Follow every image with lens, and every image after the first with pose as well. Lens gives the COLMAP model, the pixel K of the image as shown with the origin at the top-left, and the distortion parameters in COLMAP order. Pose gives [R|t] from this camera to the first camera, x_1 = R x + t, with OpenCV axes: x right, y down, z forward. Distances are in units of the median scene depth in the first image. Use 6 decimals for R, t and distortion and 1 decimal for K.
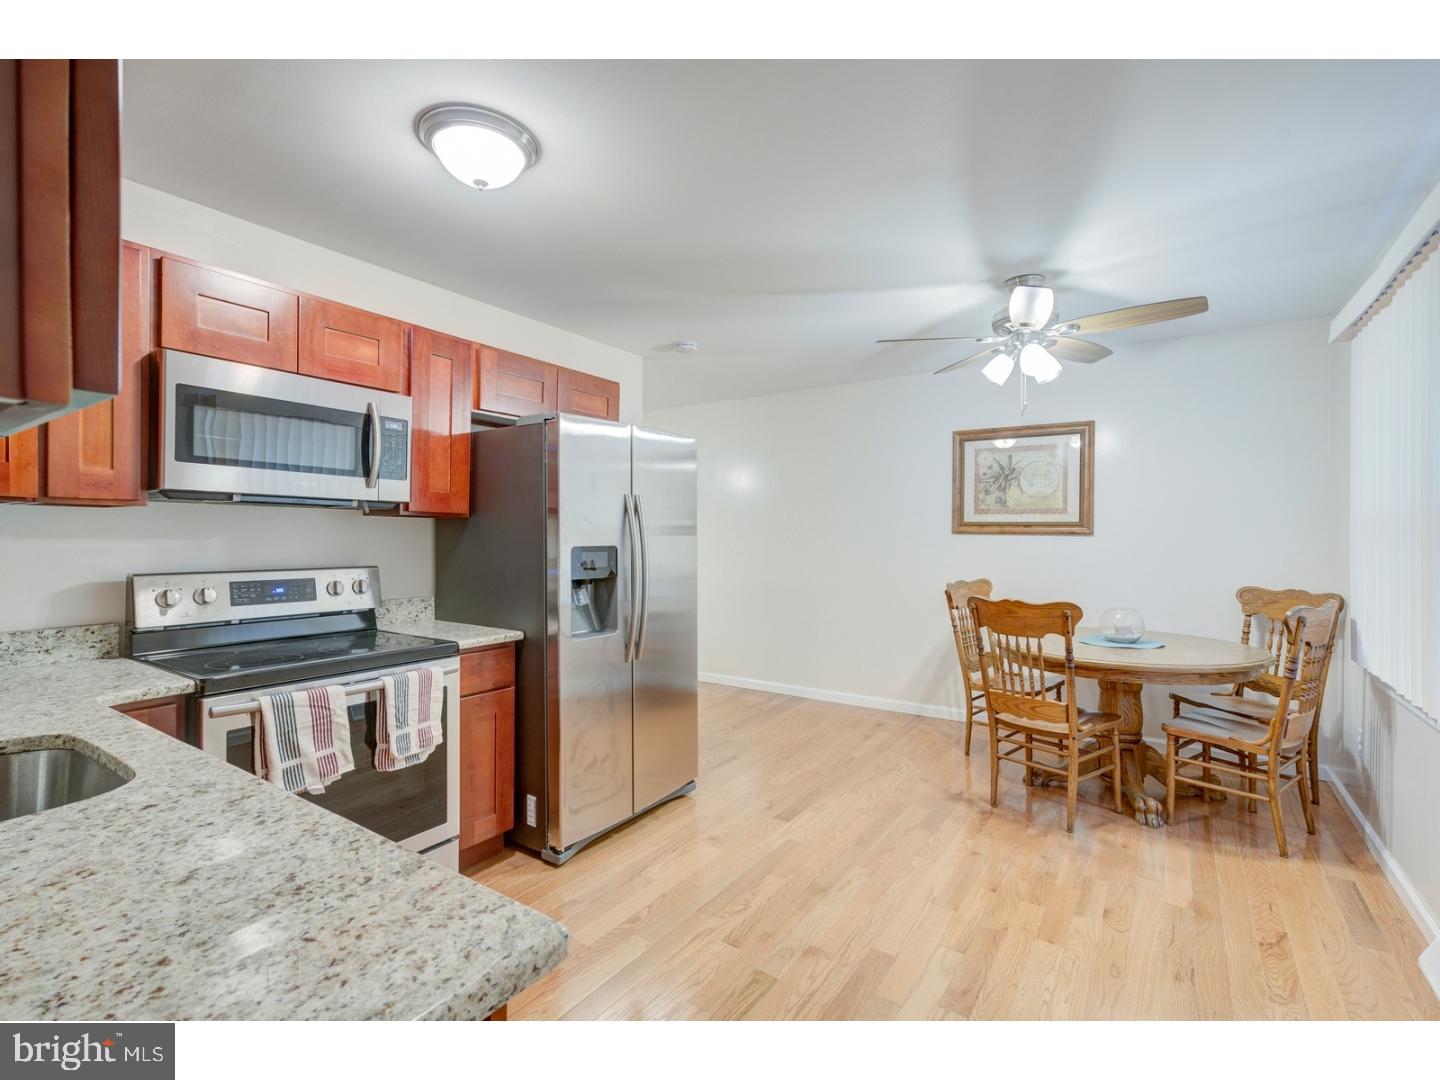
lens RADIAL K [[663.8, 0, 737.6], [0, 663.8, 533.6], [0, 0, 1]] dist [0.017725, 0.000134]
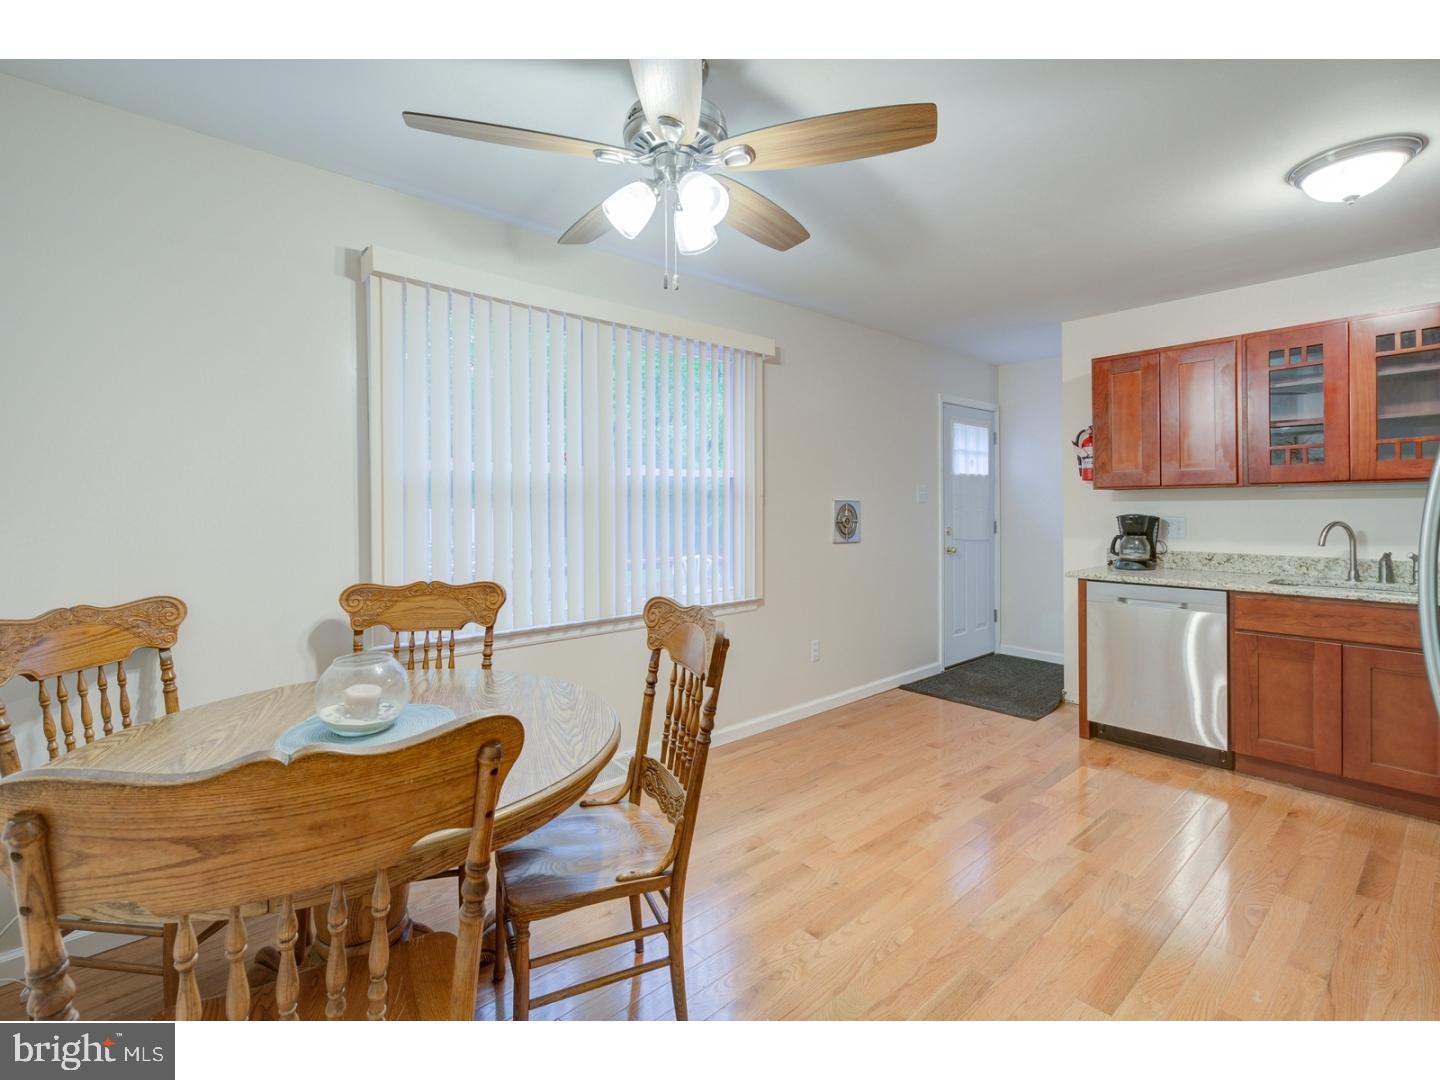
lens RADIAL K [[669.5, 0, 698.7], [0, 669.5, 506.5], [0, 0, 1]] dist [0.011121, 0.000530]
pose [[-0.961598, 0.000571, 0.274462, 0.285055], [0.001506, 0.999994, 0.003198, 0.006460], [-0.274458, 0.003489, -0.961593, 1.837576]]
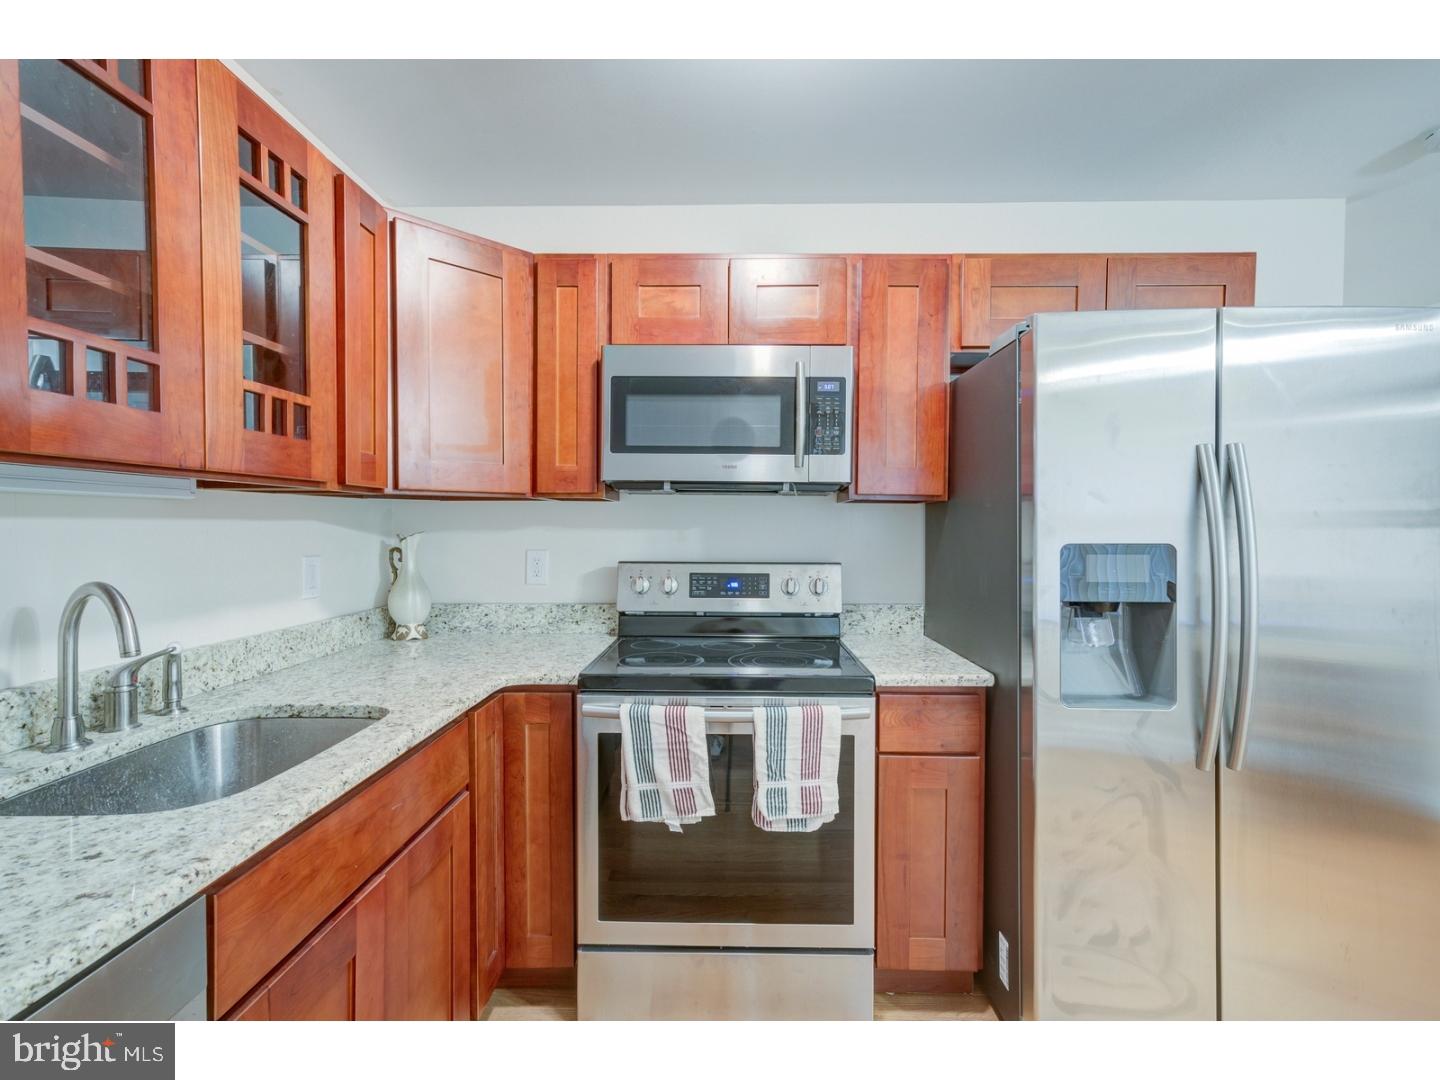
lens RADIAL K [[655.2, 0, 713.3], [0, 655.2, 537.5], [0, 0, 1]] dist [0.010545, 0.000200]
pose [[0.536361, 0.010281, -0.843926, 0.067516], [0.001165, 0.999916, 0.012922, 0.006431], [0.843988, -0.007914, 0.536304, 0.446101]]
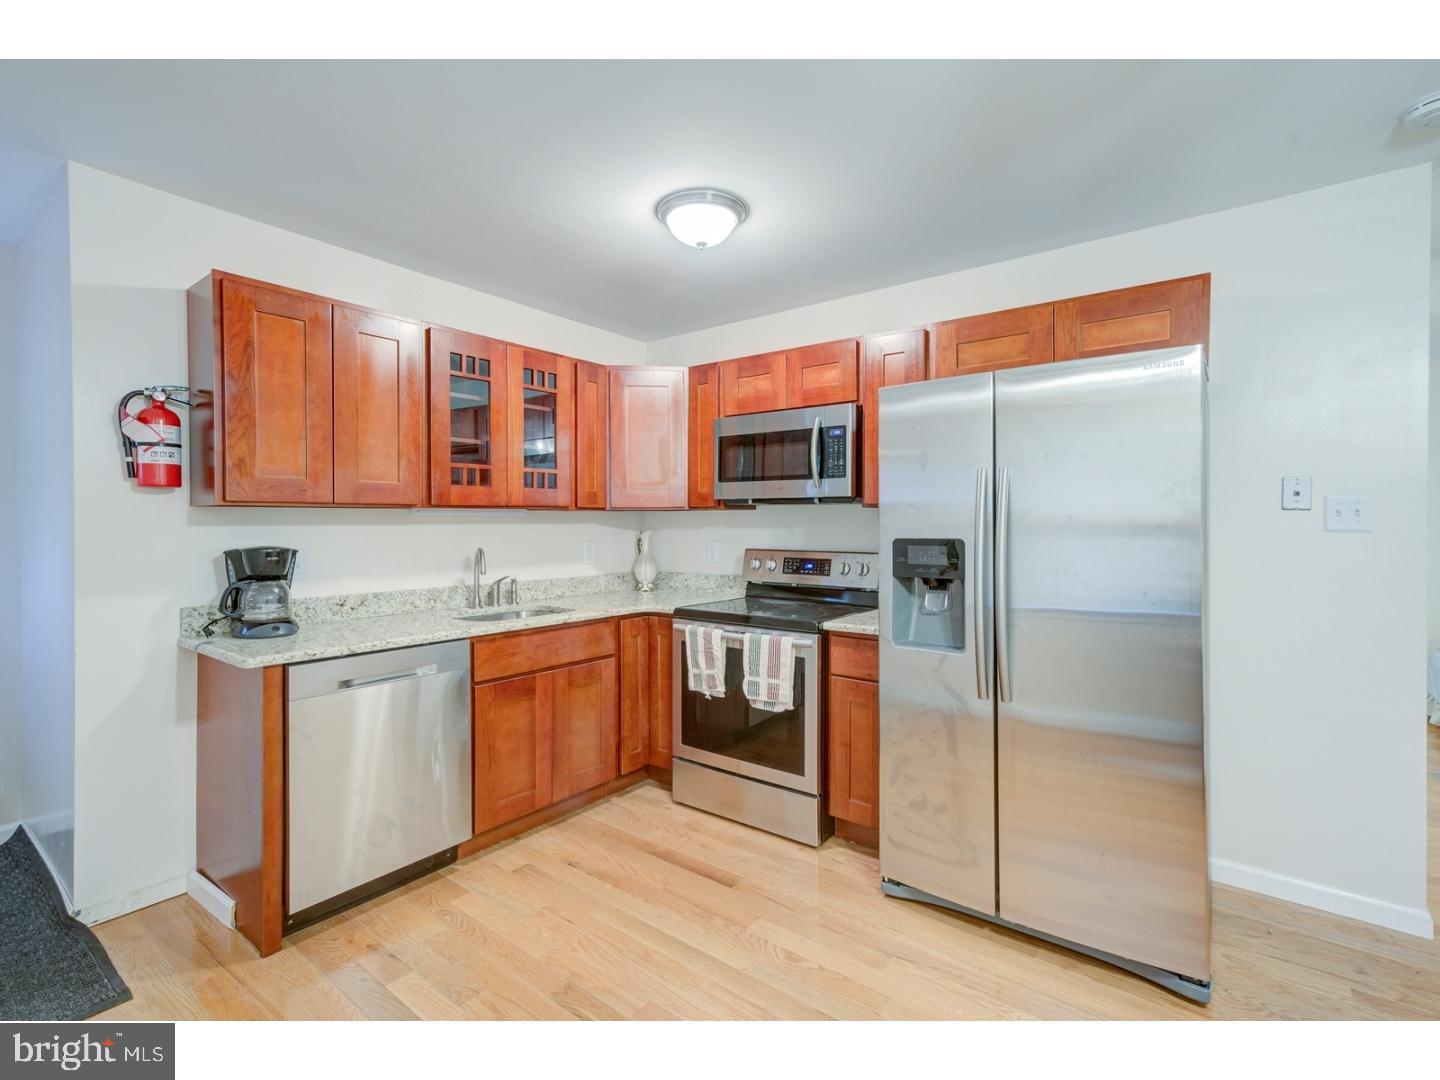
lens RADIAL K [[668.0, 0, 716.9], [0, 668.0, 526.9], [0, 0, 1]] dist [0.001656, 0.000503]
pose [[-0.067250, -0.000389, -0.997736, 0.640012], [0.001676, 0.999998, -0.000503, 0.004618], [0.997735, -0.001706, -0.067249, 0.832046]]
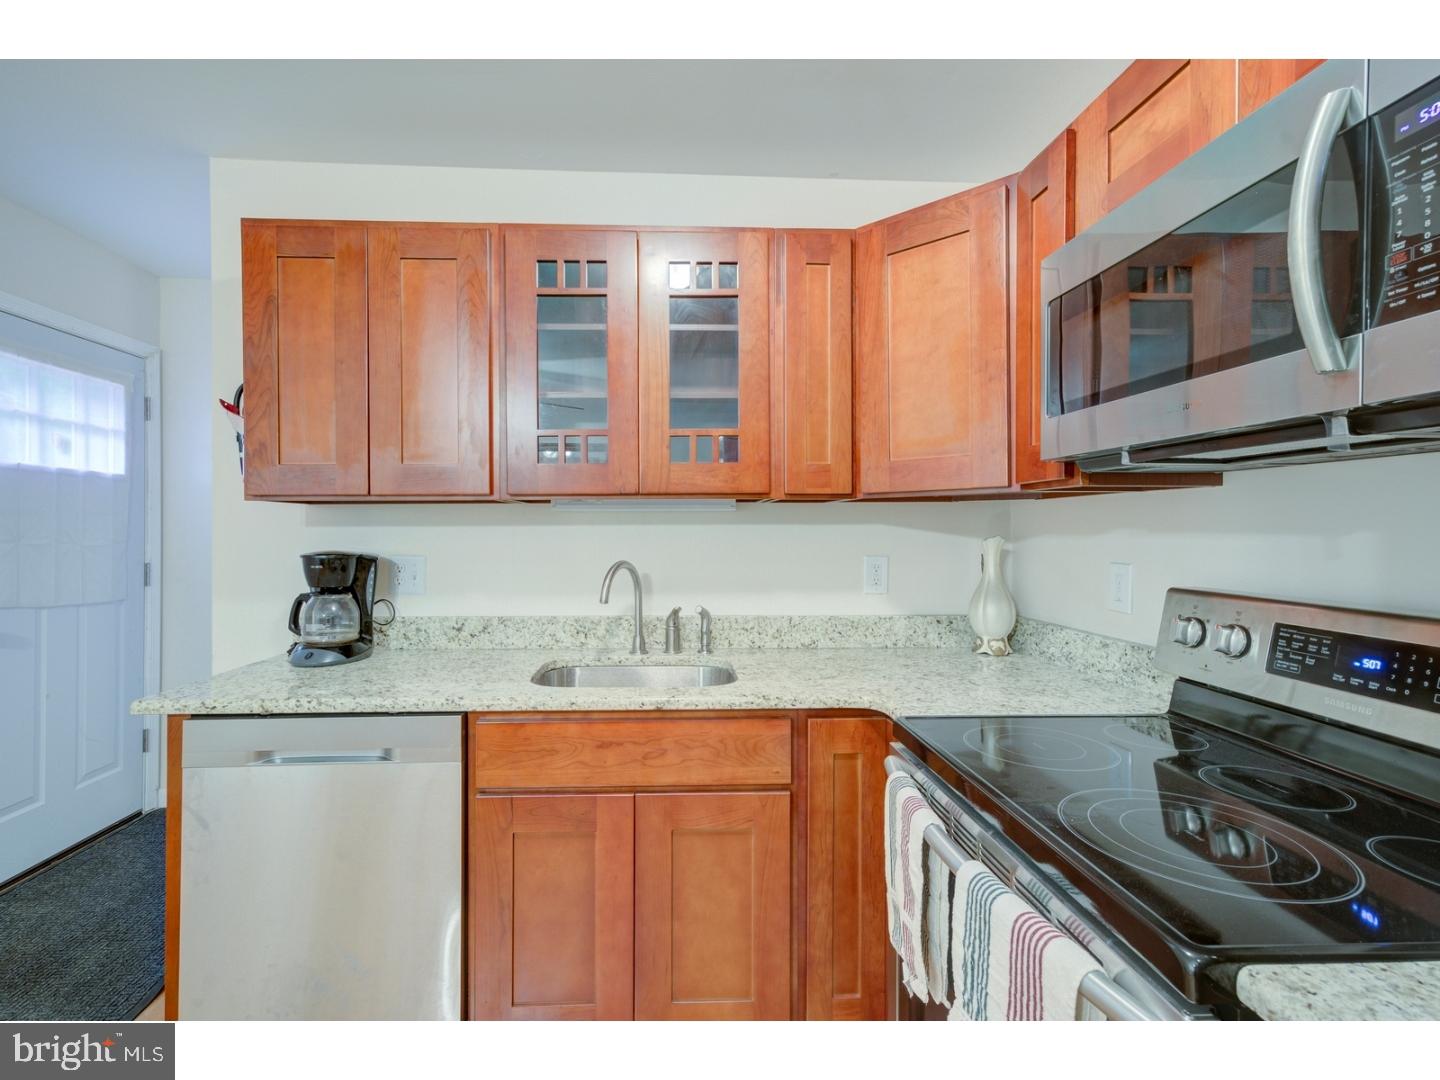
lens RADIAL K [[665.3, 0, 706.8], [0, 665.3, 537.4], [0, 0, 1]] dist [-0.001930, 0.000310]
pose [[-0.801189, 0.000780, -0.598411, -0.121390], [-0.003863, 0.999972, 0.006476, 0.007869], [0.598399, 0.007500, -0.801163, 0.995296]]
